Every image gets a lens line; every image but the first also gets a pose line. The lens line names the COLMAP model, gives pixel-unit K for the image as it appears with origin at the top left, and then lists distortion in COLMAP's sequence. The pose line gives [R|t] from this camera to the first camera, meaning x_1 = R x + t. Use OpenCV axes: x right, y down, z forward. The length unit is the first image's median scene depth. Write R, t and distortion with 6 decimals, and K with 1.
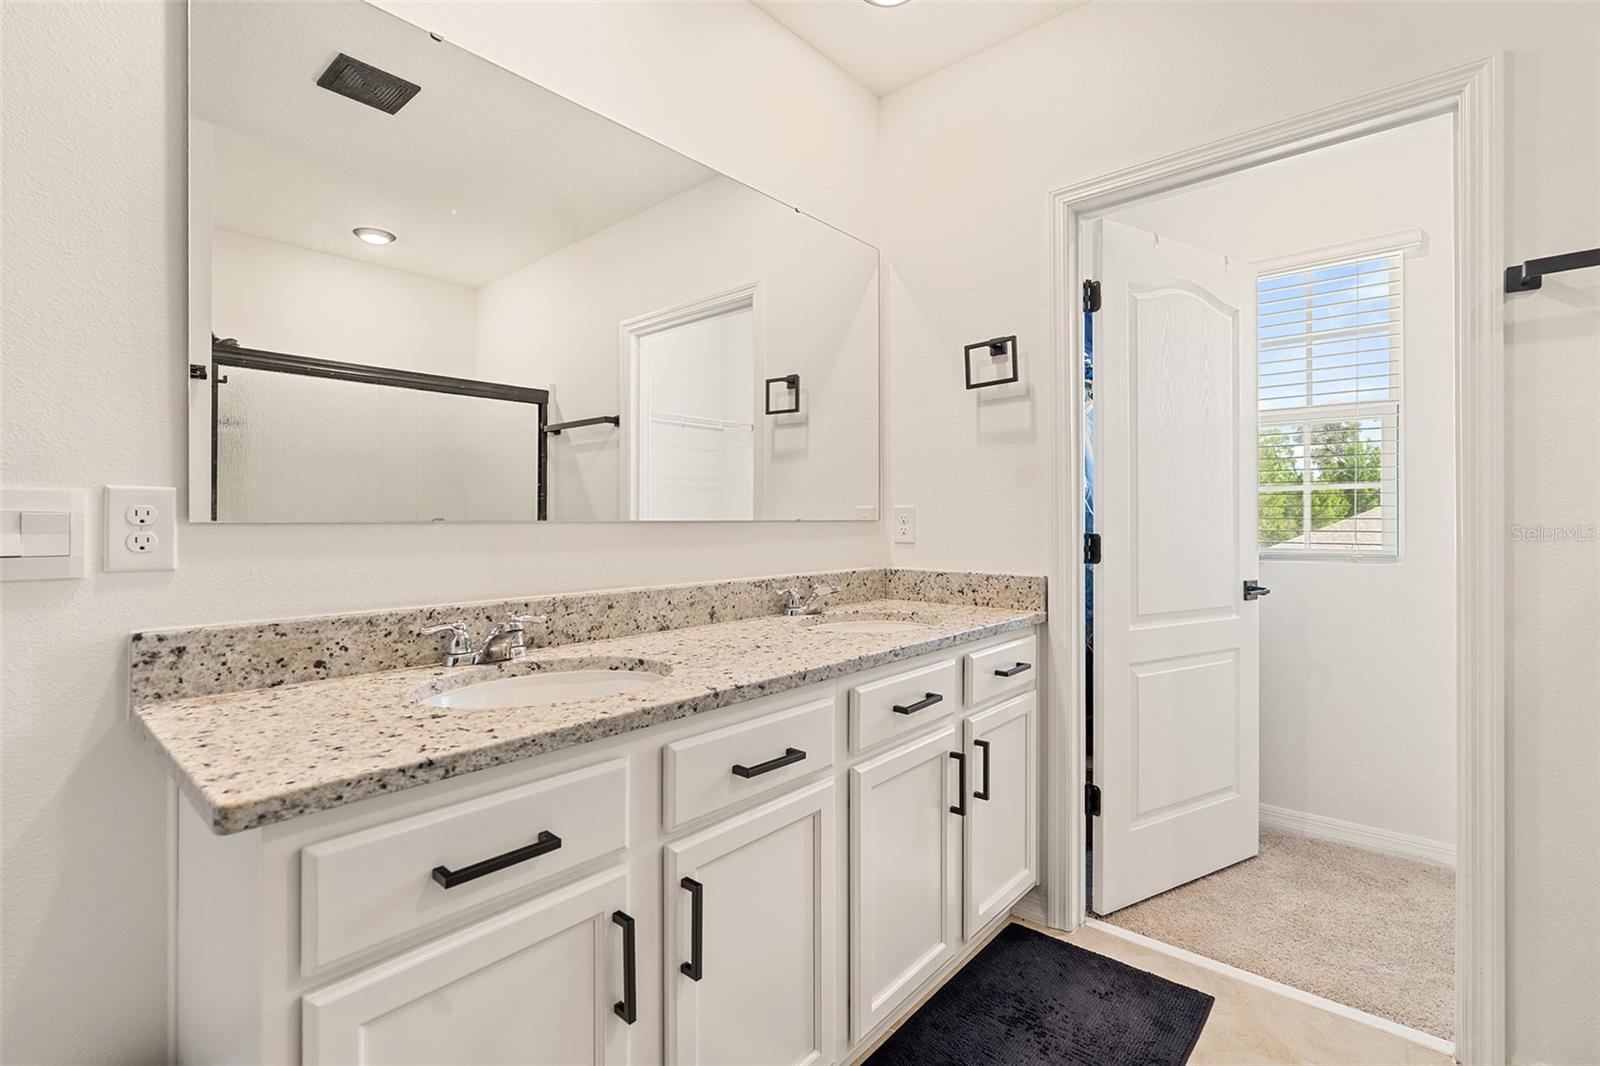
lens RADIAL K [[732.2, 0, 806.7], [0, 732.2, 522.8], [0, 0, 1]] dist [0.001424, 0.000346]
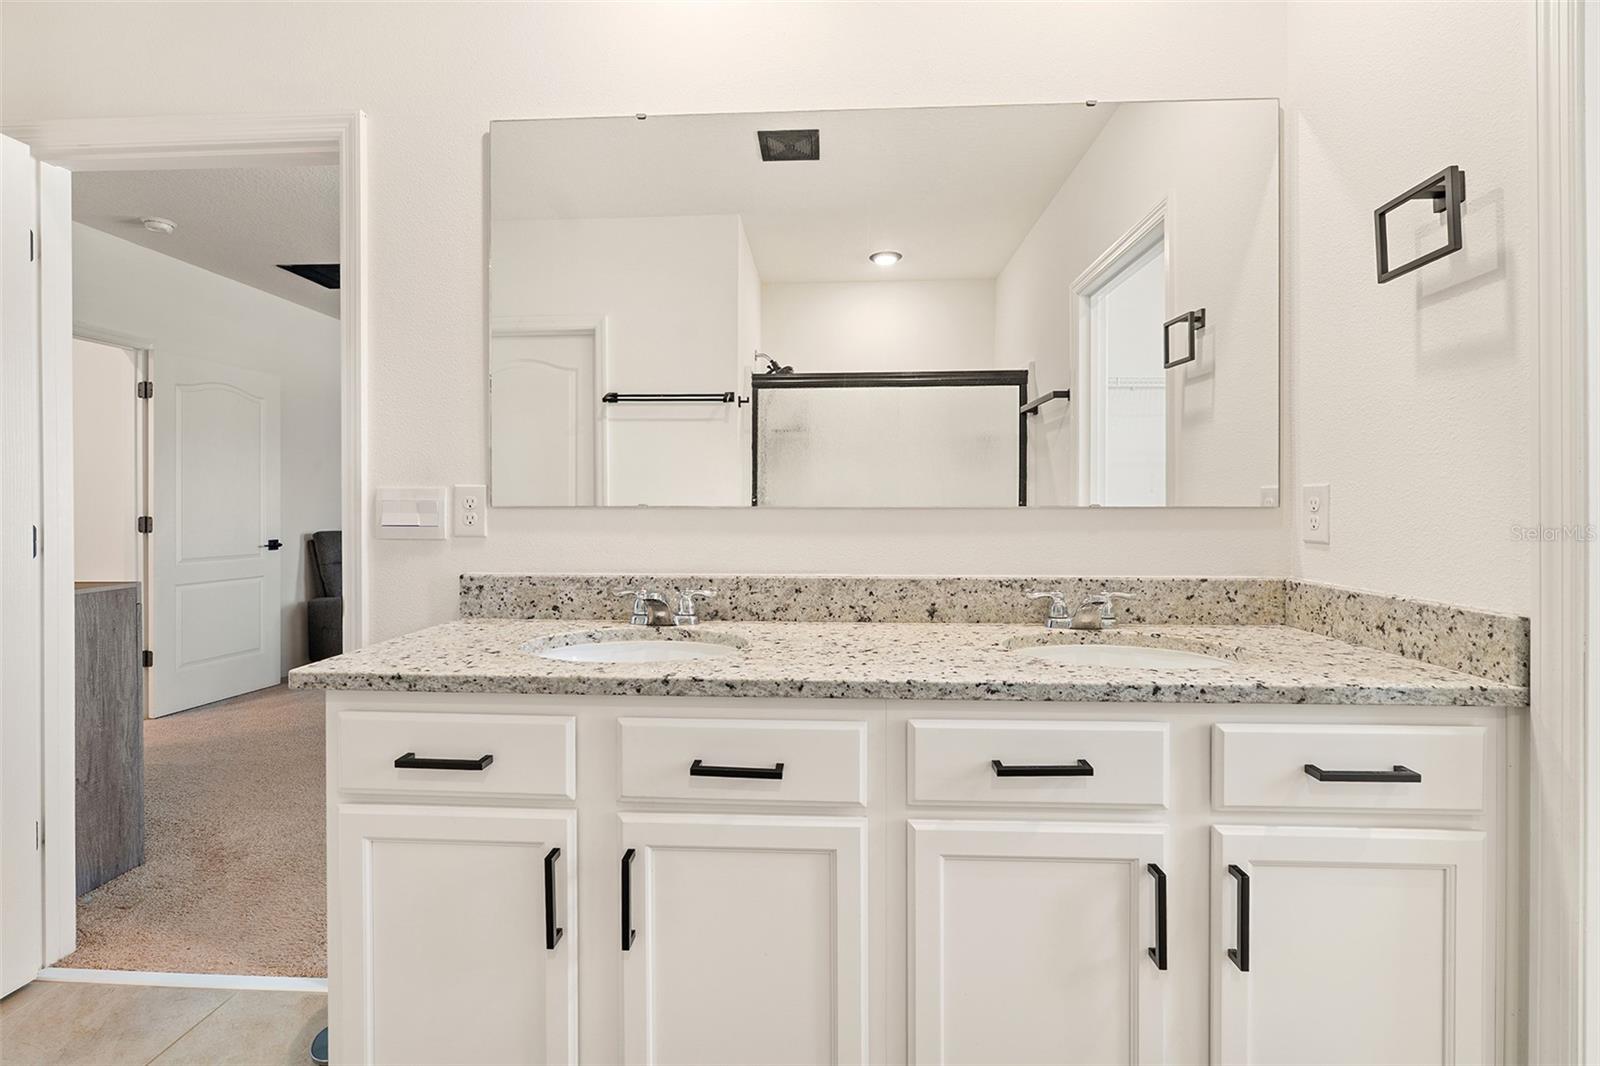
lens RADIAL K [[747.1, 0, 795.8], [0, 747.1, 508.6], [0, 0, 1]] dist [-0.001655, 0.000301]
pose [[0.610535, 0.006645, -0.791961, 0.561774], [-0.003121, 0.999977, 0.005985, -0.006195], [0.791983, -0.001183, 0.610542, 0.365789]]
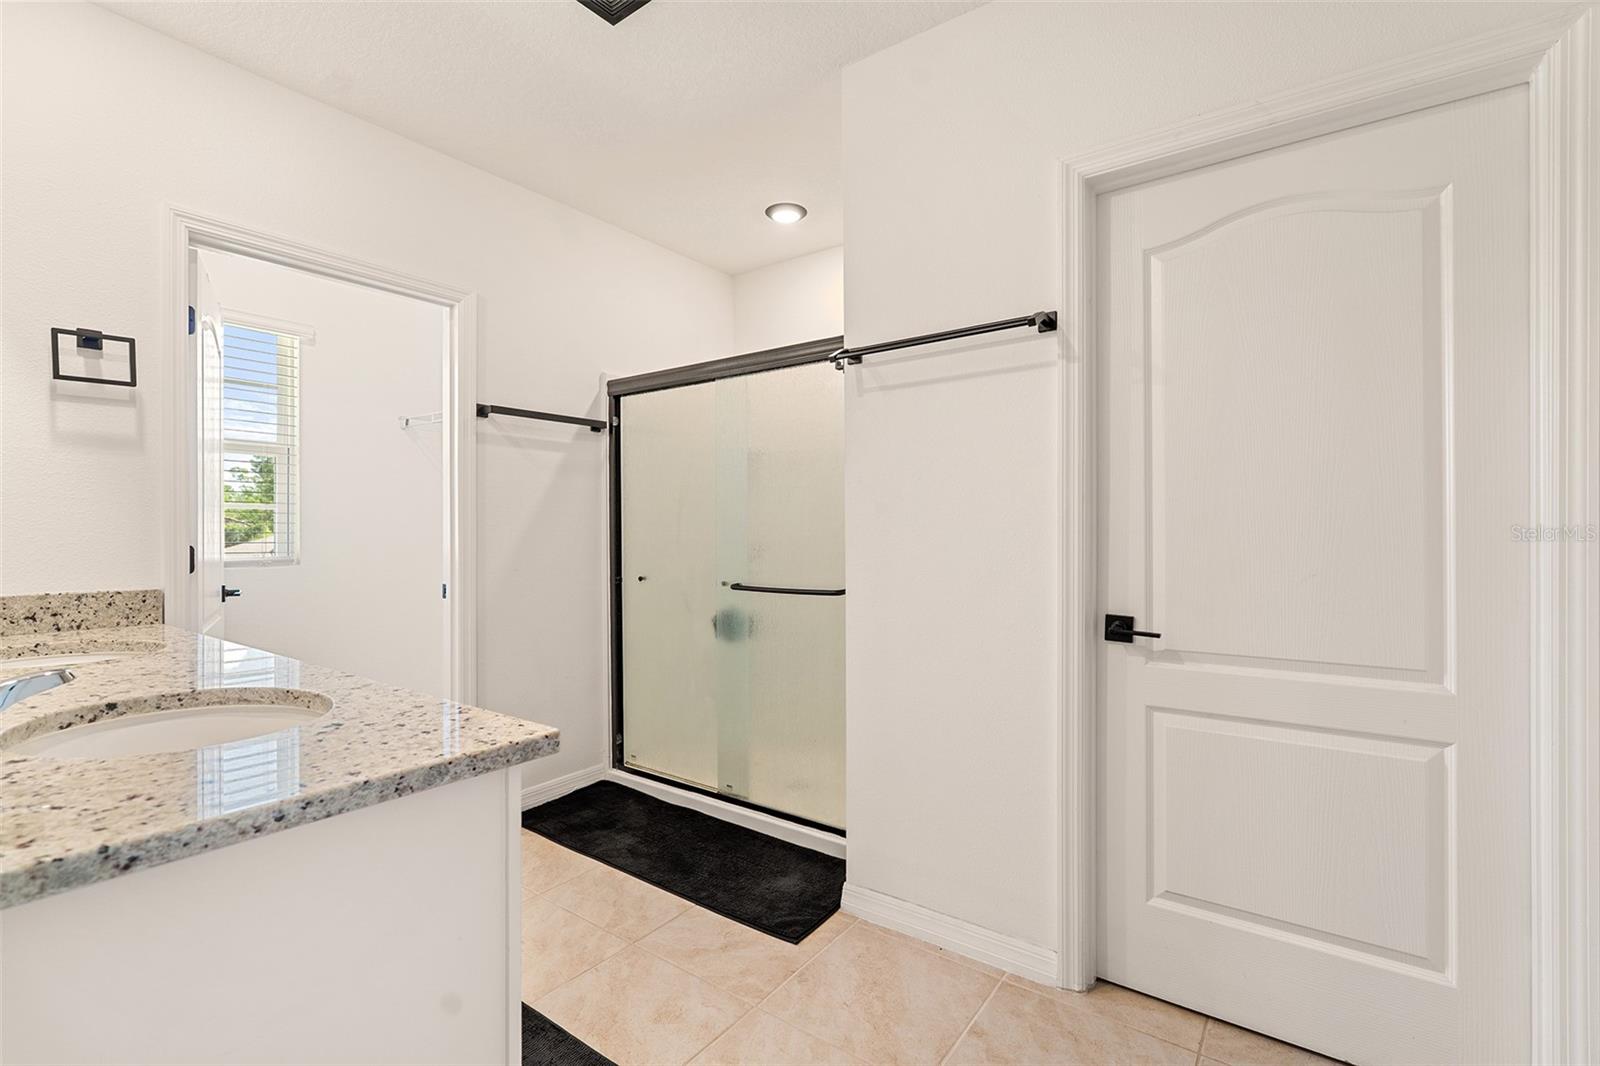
lens RADIAL K [[716.5, 0, 798.5], [0, 716.5, 536.1], [0, 0, 1]] dist [-0.000037, 0.000593]
pose [[-0.077203, -0.000607, 0.997015, -0.939389], [0.004345, 0.999990, 0.000946, 0.006014], [-0.997006, 0.004405, -0.077200, 0.274940]]
